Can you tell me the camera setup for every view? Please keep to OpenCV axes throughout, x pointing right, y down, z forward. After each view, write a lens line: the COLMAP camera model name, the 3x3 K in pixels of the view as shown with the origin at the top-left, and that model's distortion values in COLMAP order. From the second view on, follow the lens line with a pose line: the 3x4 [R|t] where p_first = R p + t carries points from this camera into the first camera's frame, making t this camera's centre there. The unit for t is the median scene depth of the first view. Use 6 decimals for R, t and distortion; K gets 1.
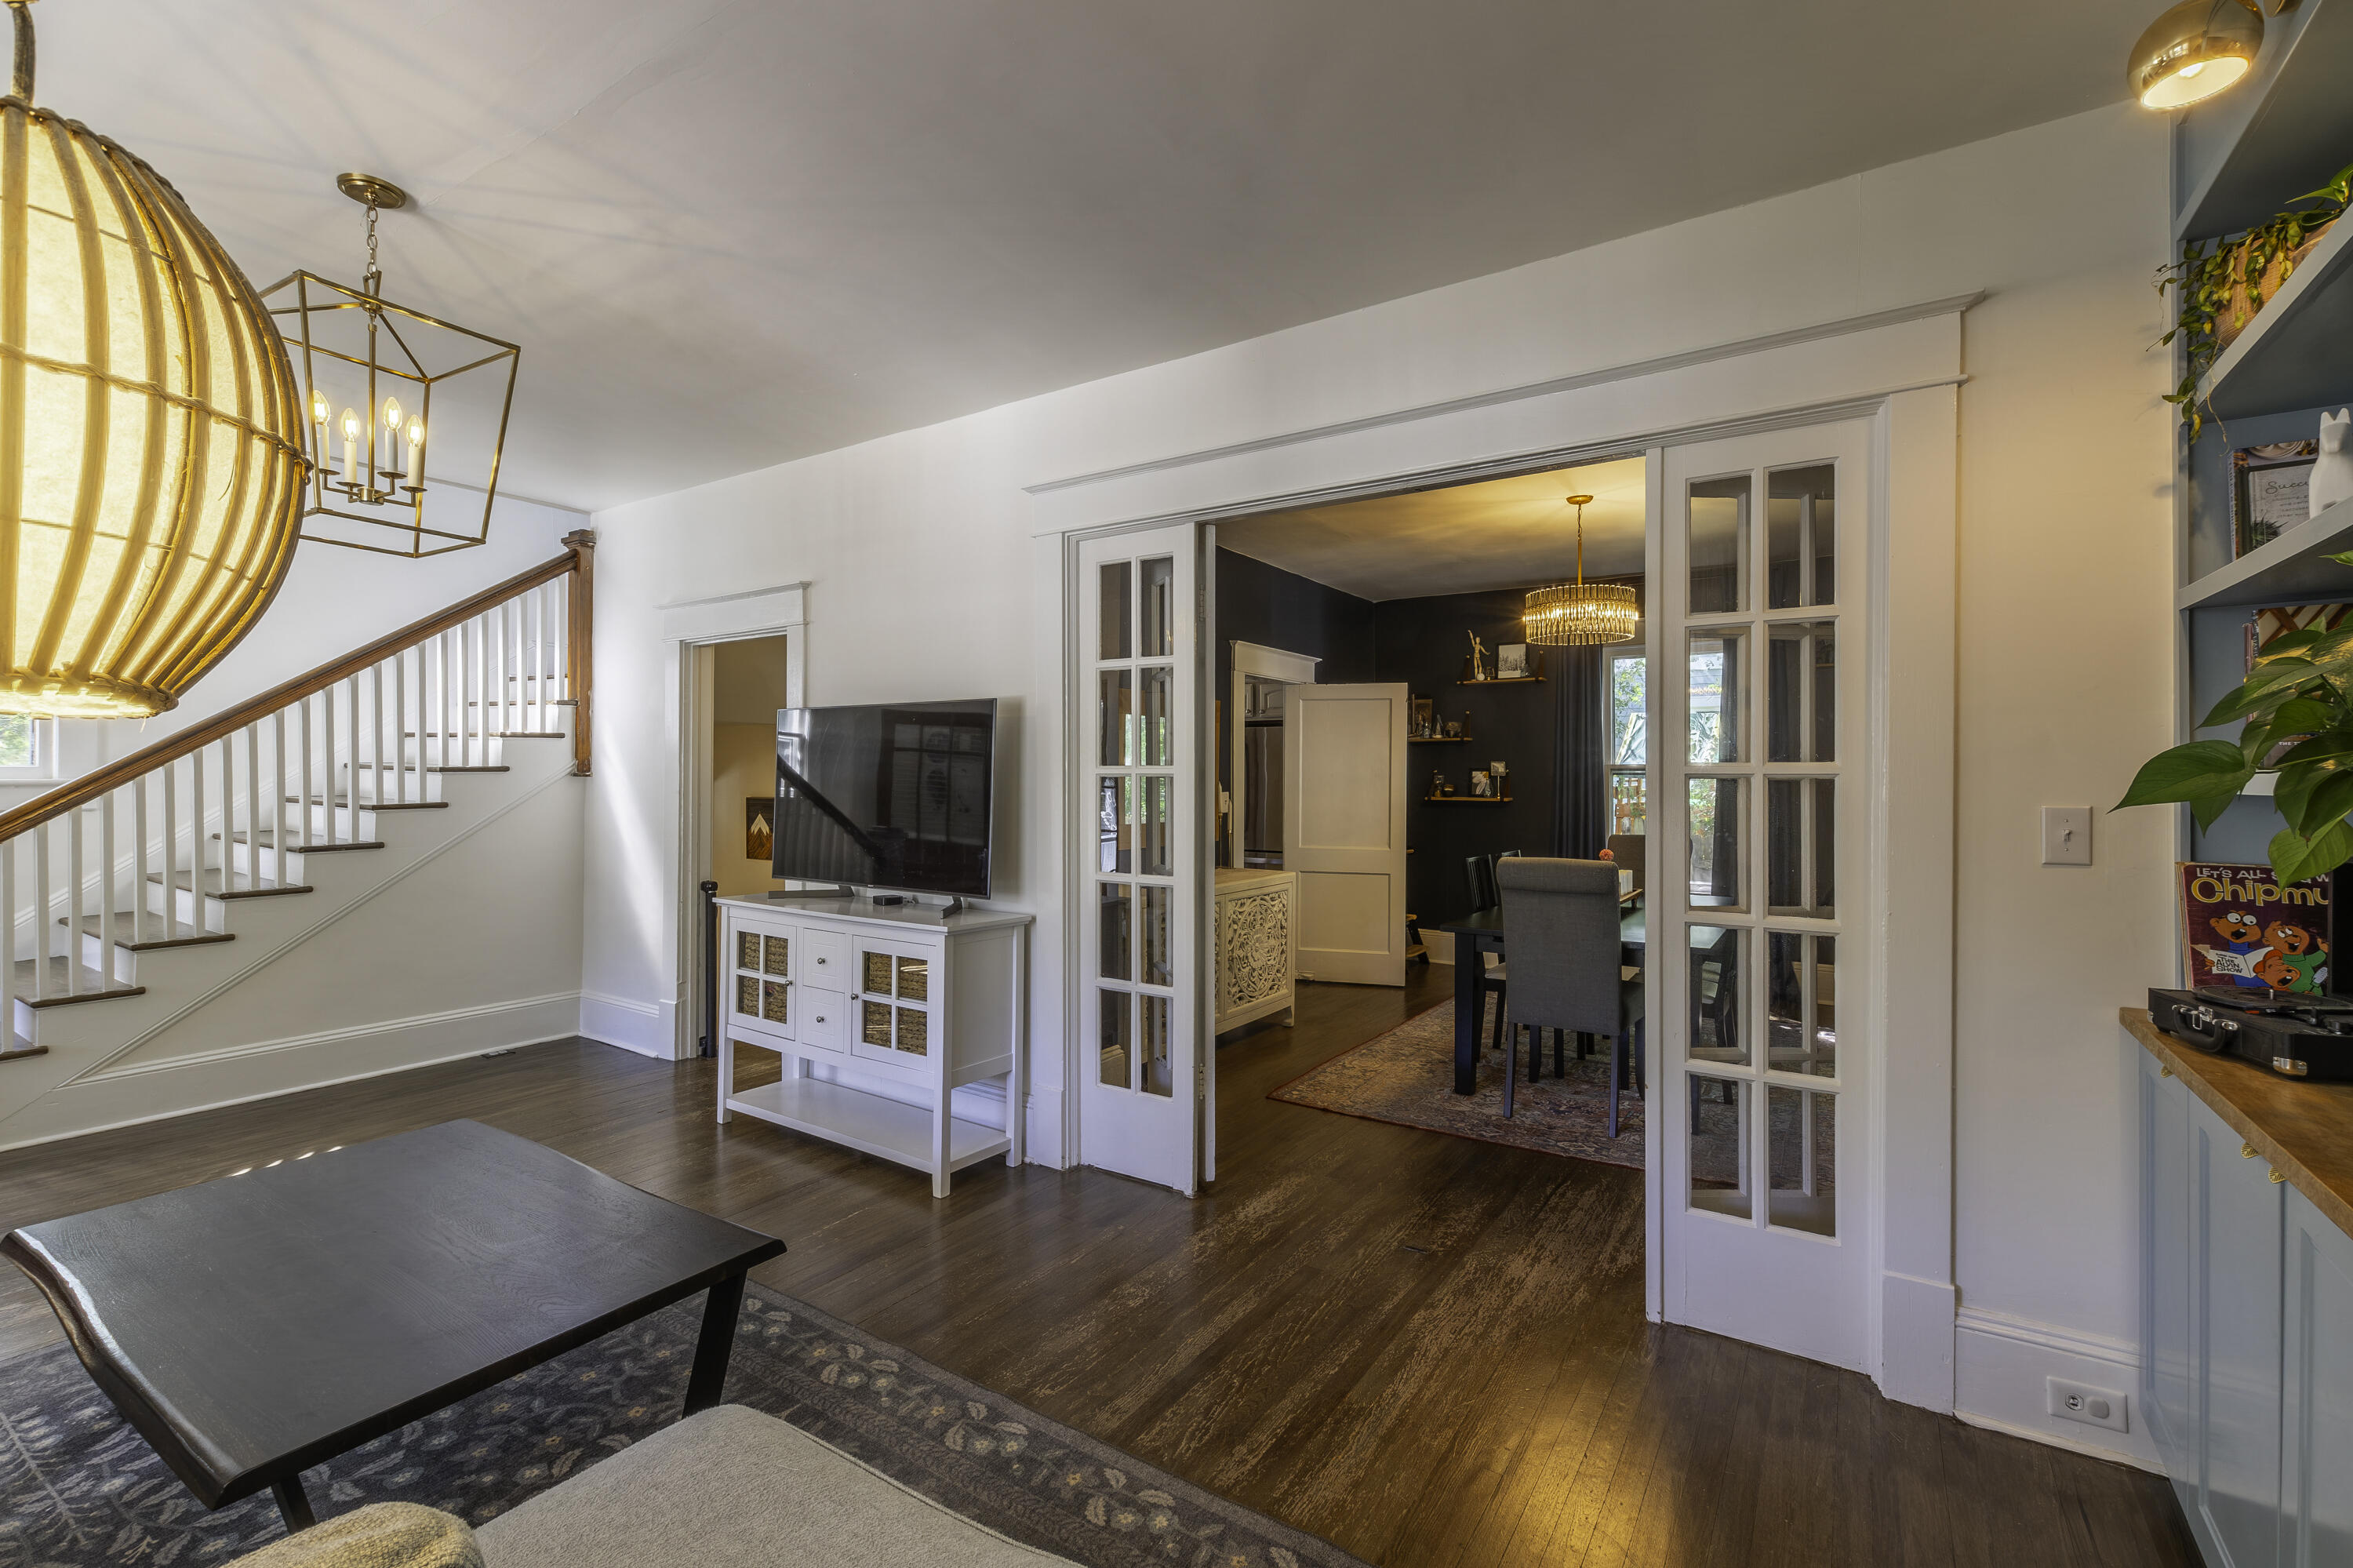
lens RADIAL K [[1033.1, 0, 1179.5], [0, 1033.1, 784.0], [0, 0, 1]] dist [0.018899, -0.002564]
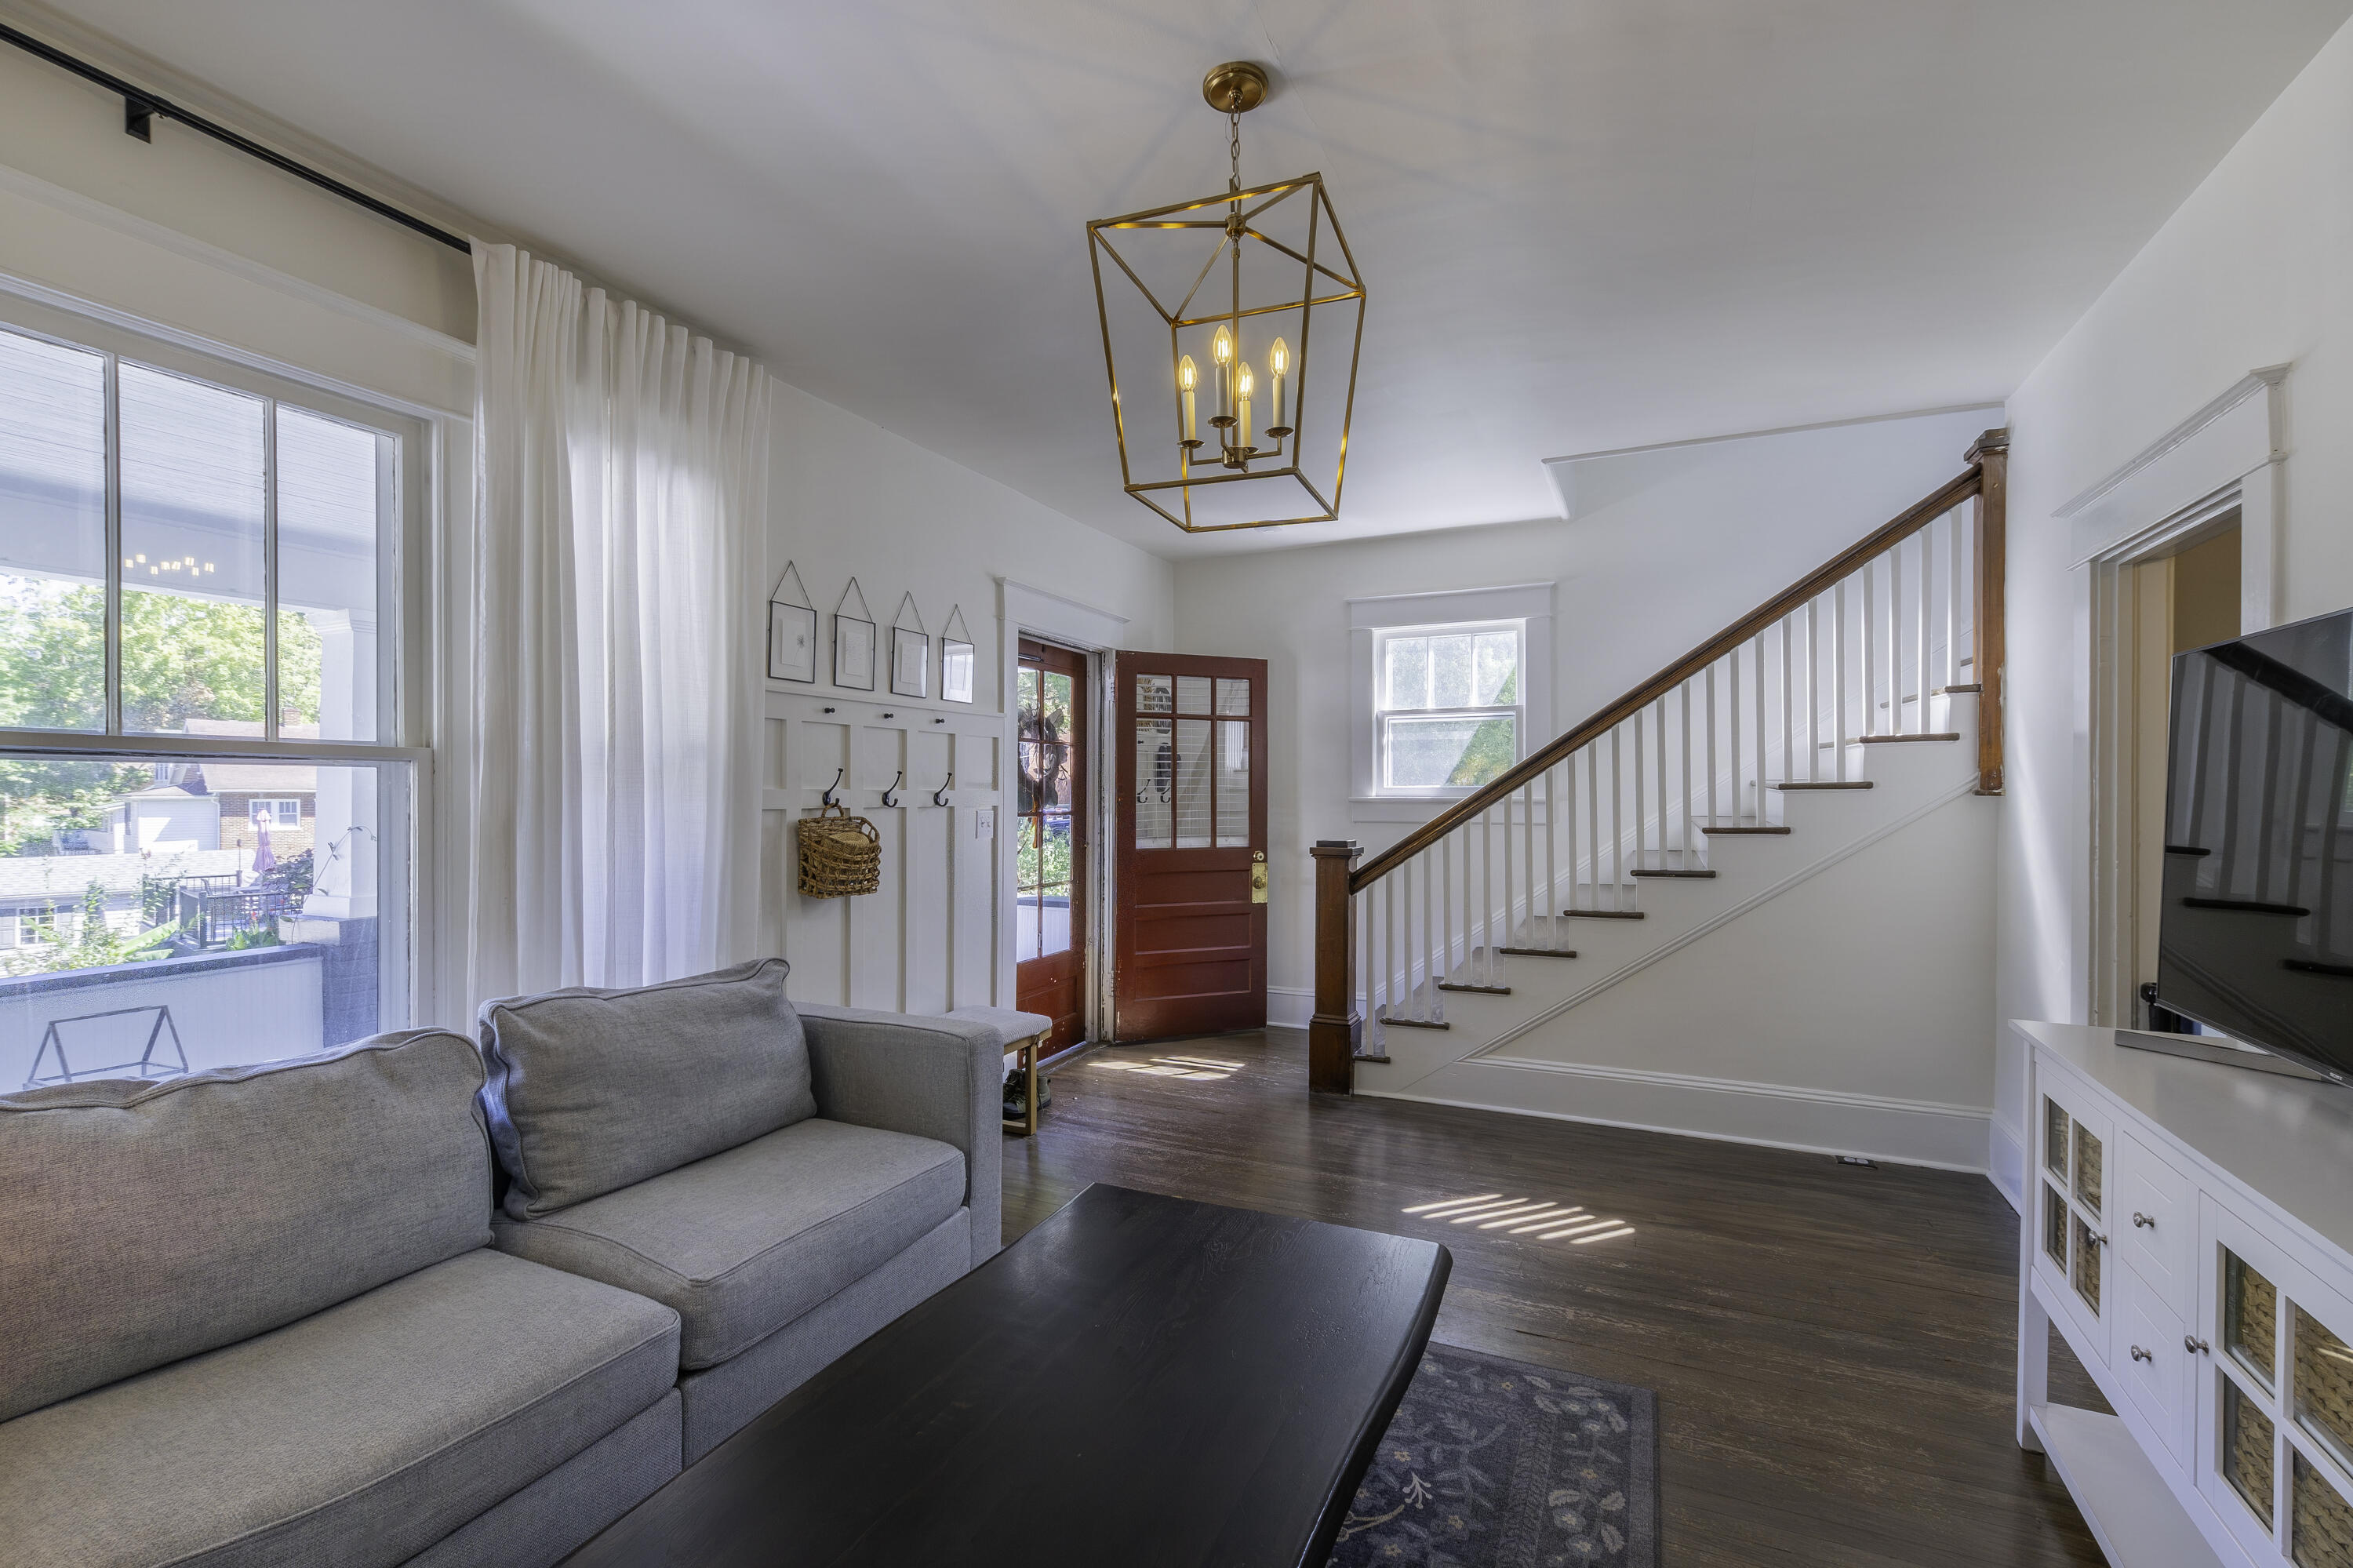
lens RADIAL K [[1033.1, 0, 1185.8], [0, 1033.1, 795.1], [0, 0, 1]] dist [0.018899, -0.002564]
pose [[0.148875, 0.001155, -0.988855, 0.022188], [-0.006370, 0.999980, 0.000209, -0.004333], [0.988836, 0.006268, 0.148879, 0.401633]]
